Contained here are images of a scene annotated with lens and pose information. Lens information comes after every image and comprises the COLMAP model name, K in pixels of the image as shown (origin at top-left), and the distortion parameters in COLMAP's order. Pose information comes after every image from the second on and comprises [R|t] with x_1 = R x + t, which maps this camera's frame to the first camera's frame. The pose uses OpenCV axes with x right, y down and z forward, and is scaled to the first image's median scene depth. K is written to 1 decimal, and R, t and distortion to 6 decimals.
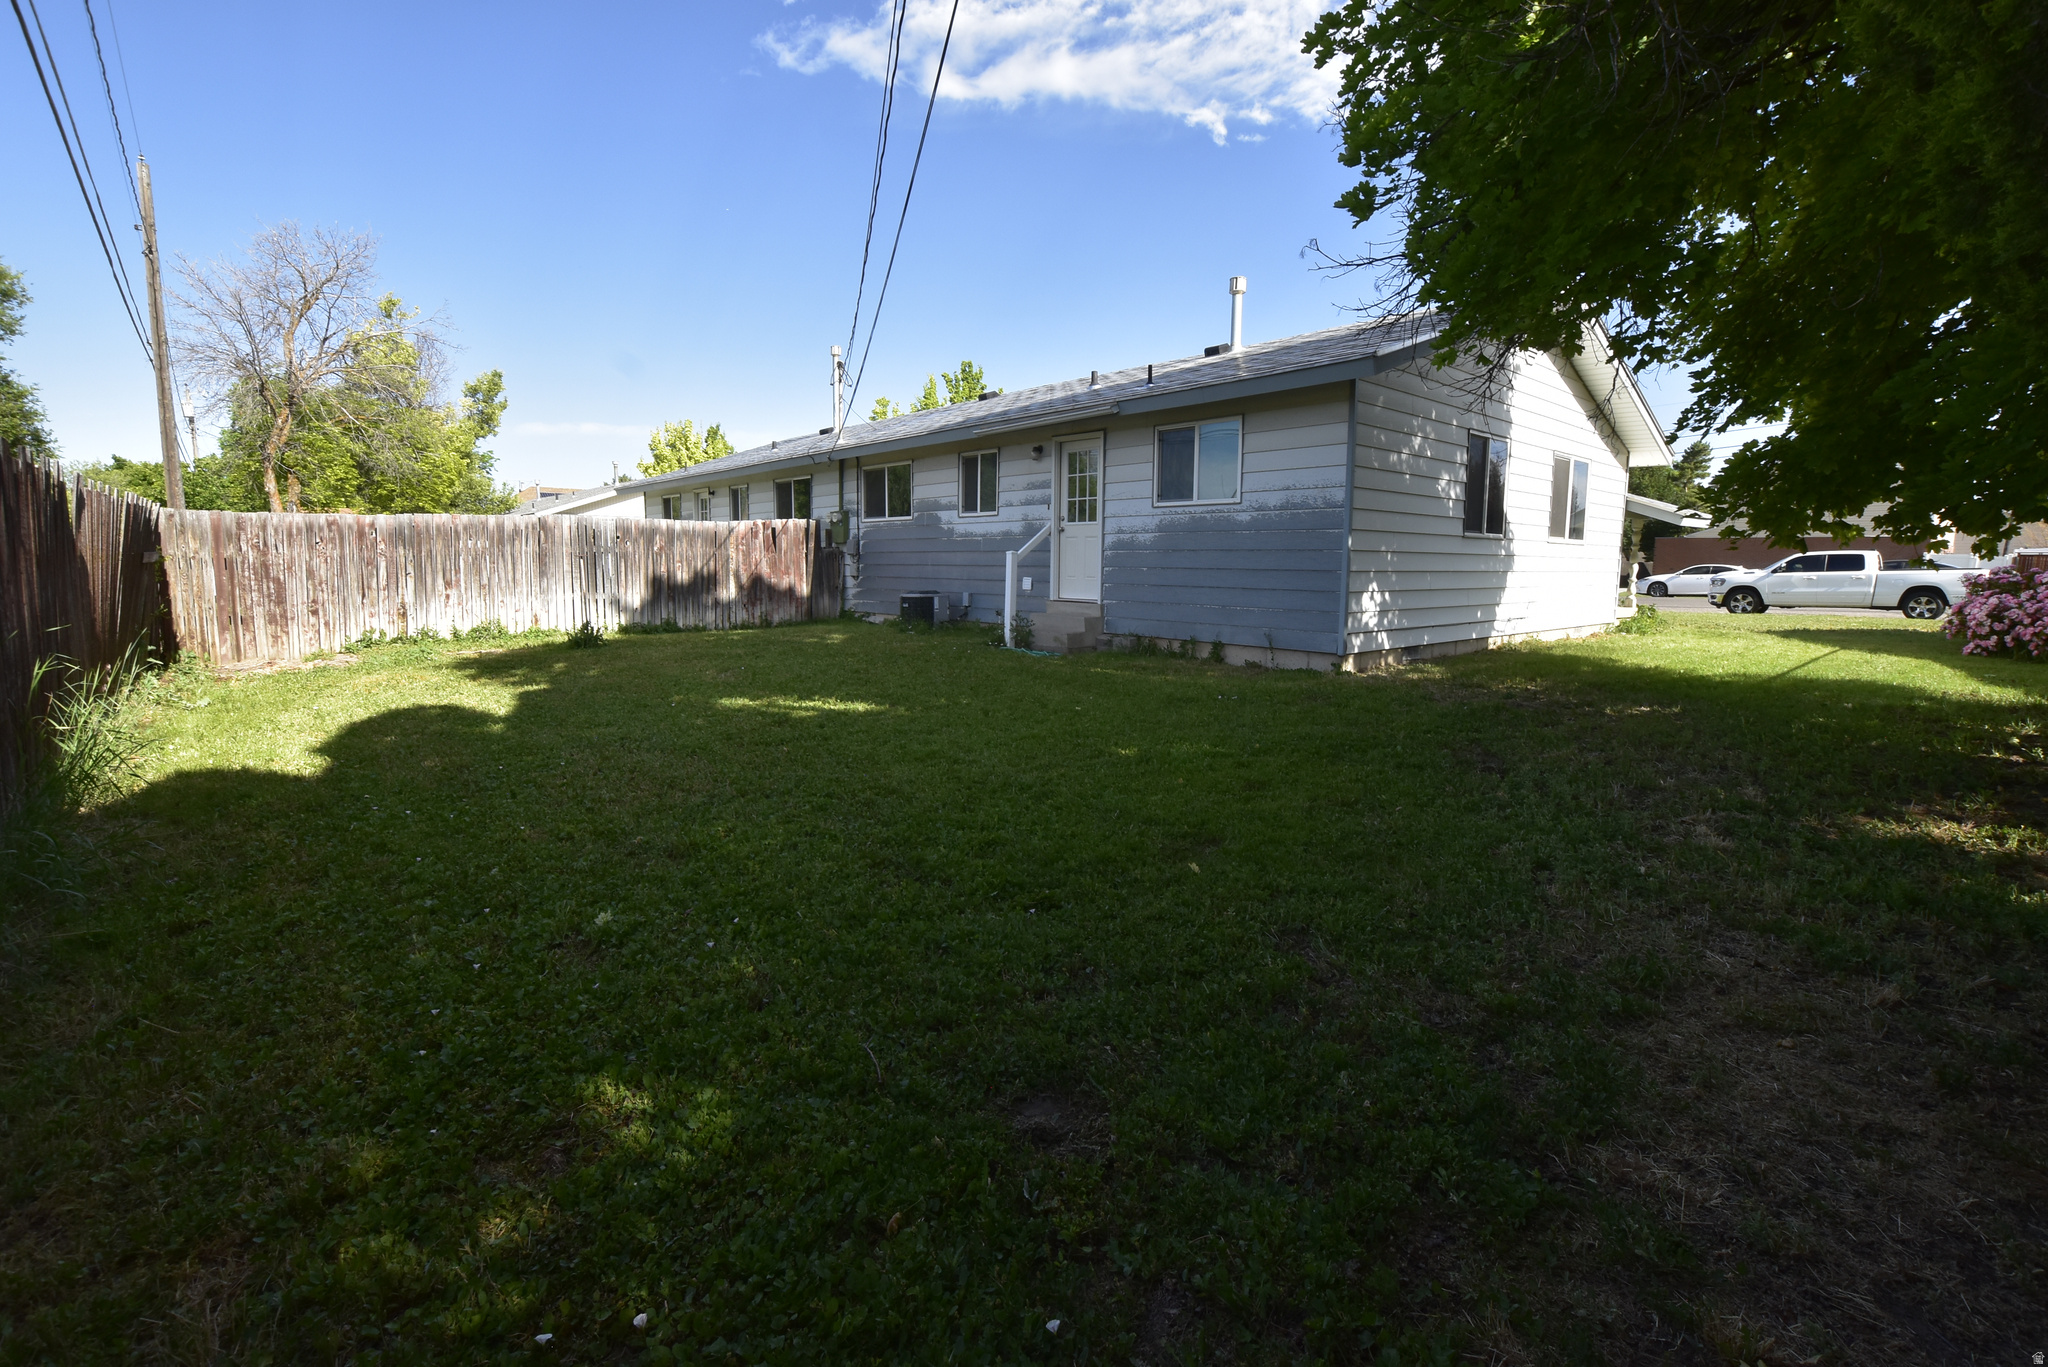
lens RADIAL K [[909.8, 0, 1036.2], [0, 909.8, 661.7], [0, 0, 1]] dist [-0.034175, 0.006159]
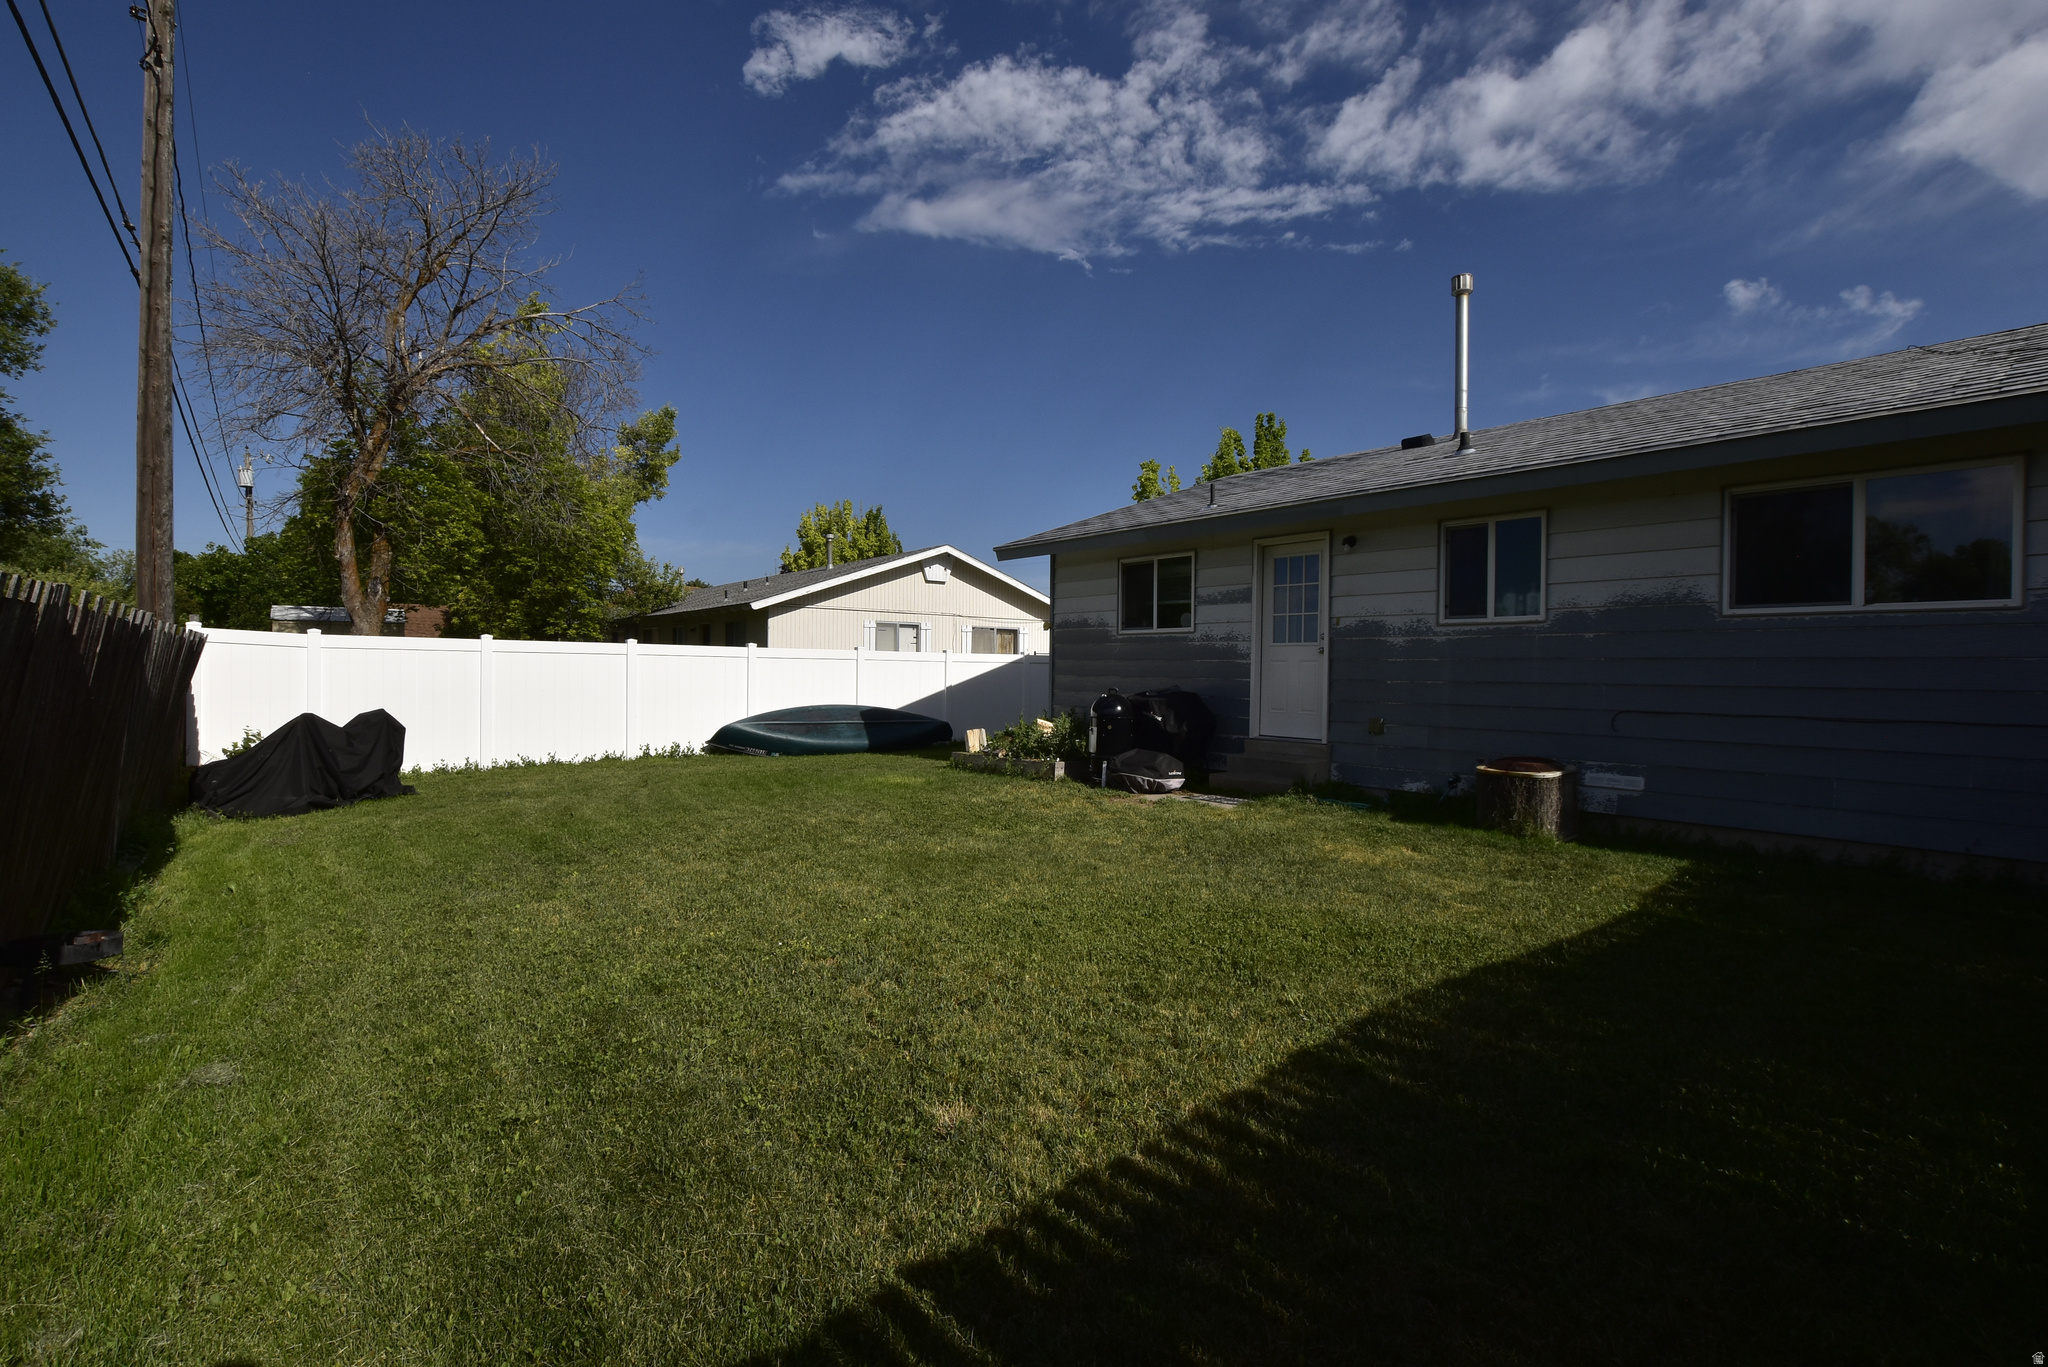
lens RADIAL K [[909.8, 0, 1006.1], [0, 909.8, 692.6], [0, 0, 1]] dist [-0.034175, 0.006159]
pose [[0.998727, 0.016907, -0.047528, -0.195256], [-0.021624, 0.994697, -0.100550, -0.025753], [0.045576, 0.101450, 0.993796, 0.217792]]
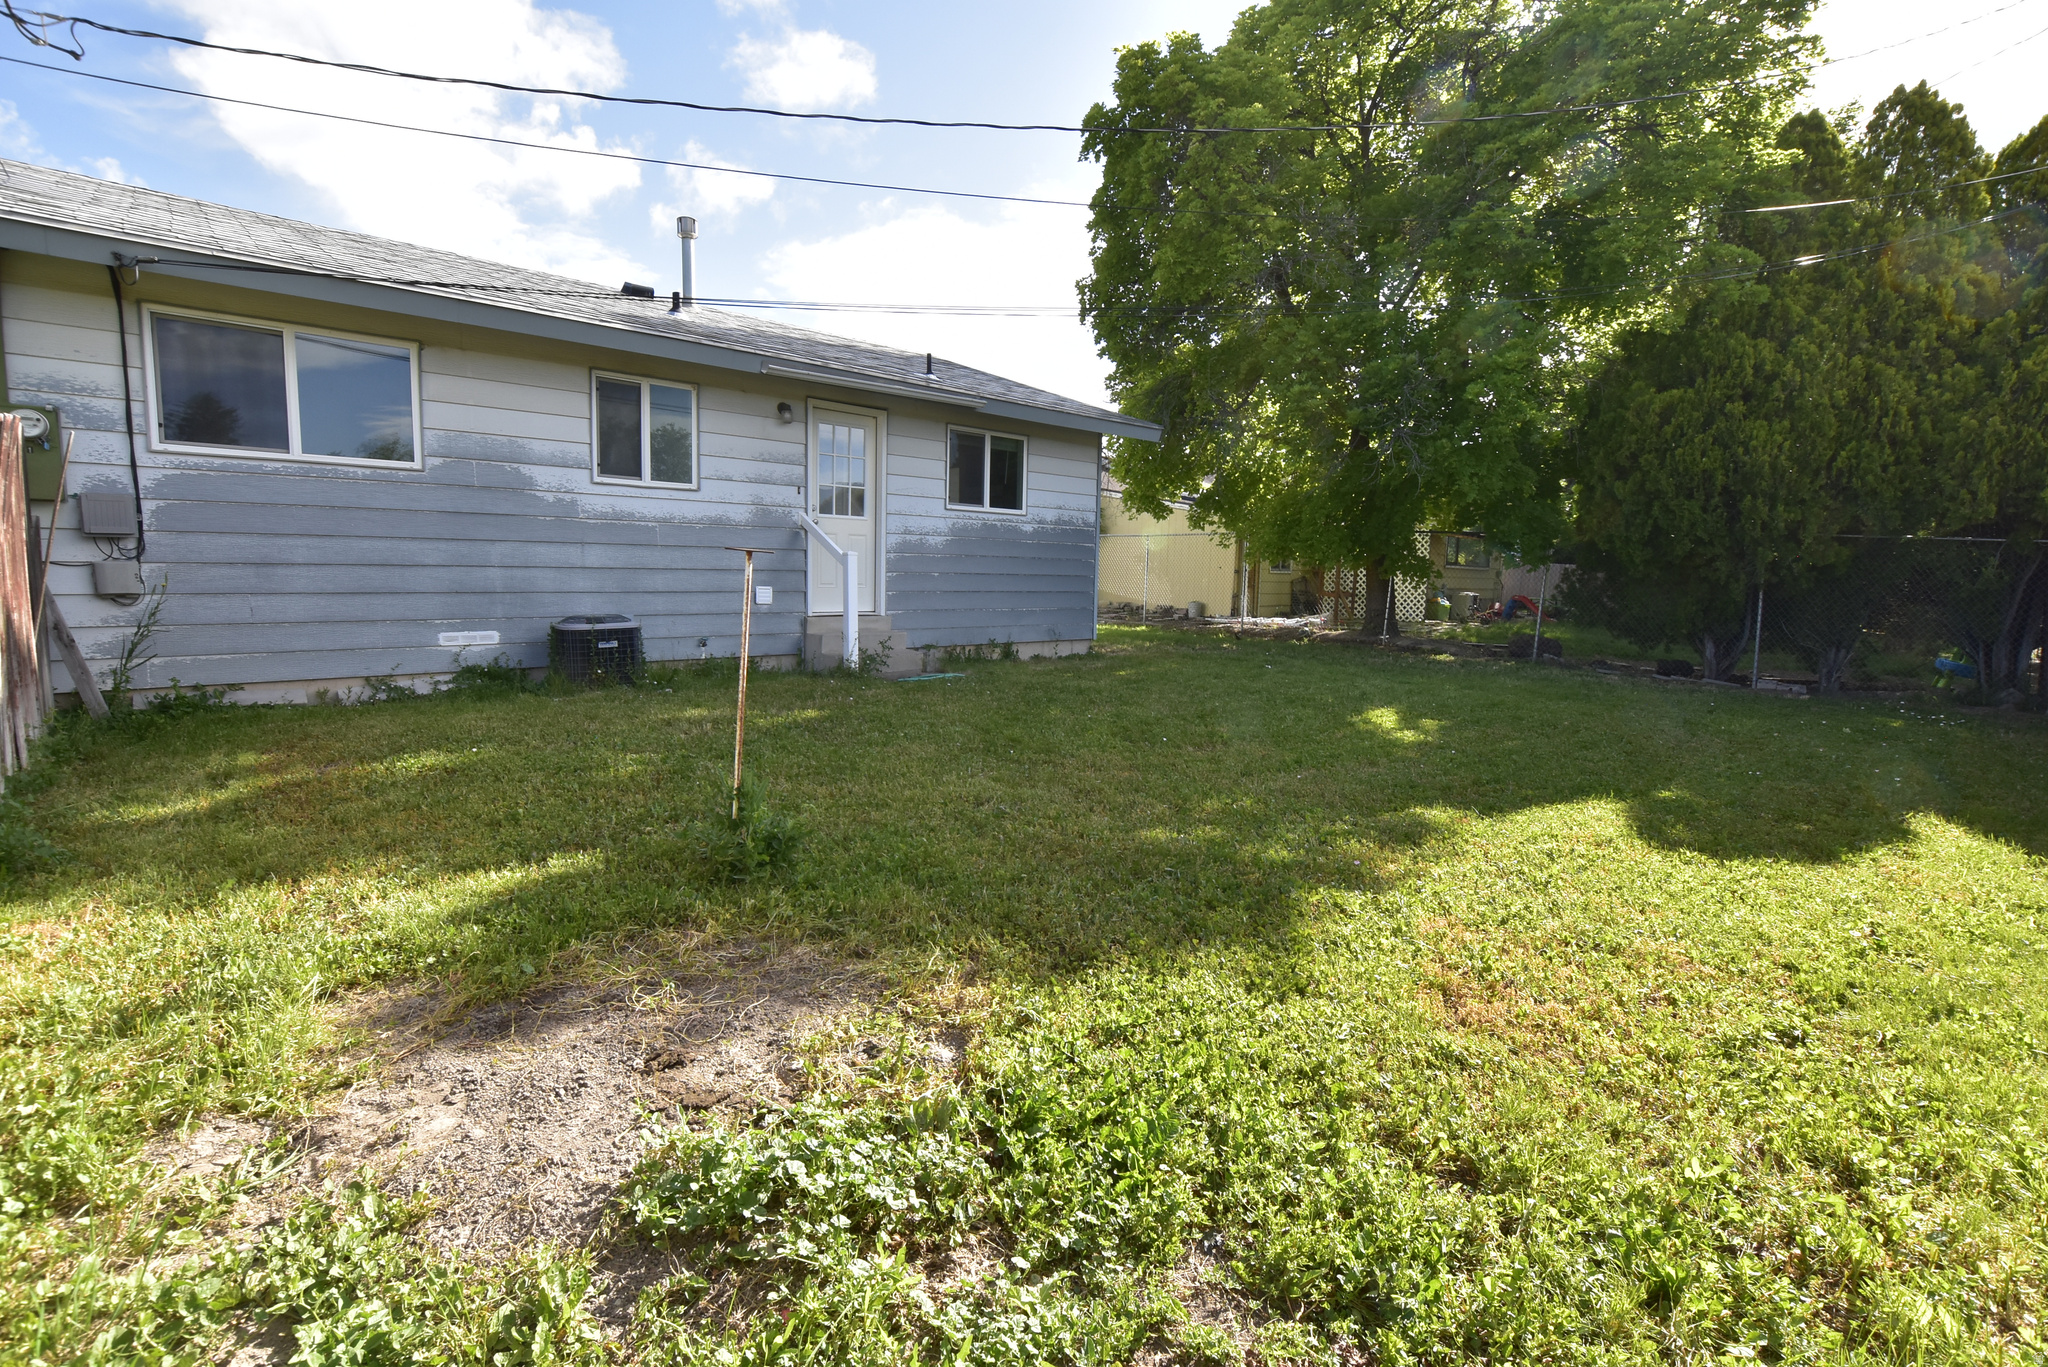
lens RADIAL K [[909.8, 0, 1017.5], [0, 909.8, 683.1], [0, 0, 1]] dist [-0.034175, 0.006159]
pose [[-0.021835, -0.136809, 0.990357, -0.884269], [0.085096, 0.986744, 0.138186, -0.122057], [-0.996133, 0.087293, -0.009903, 1.006571]]
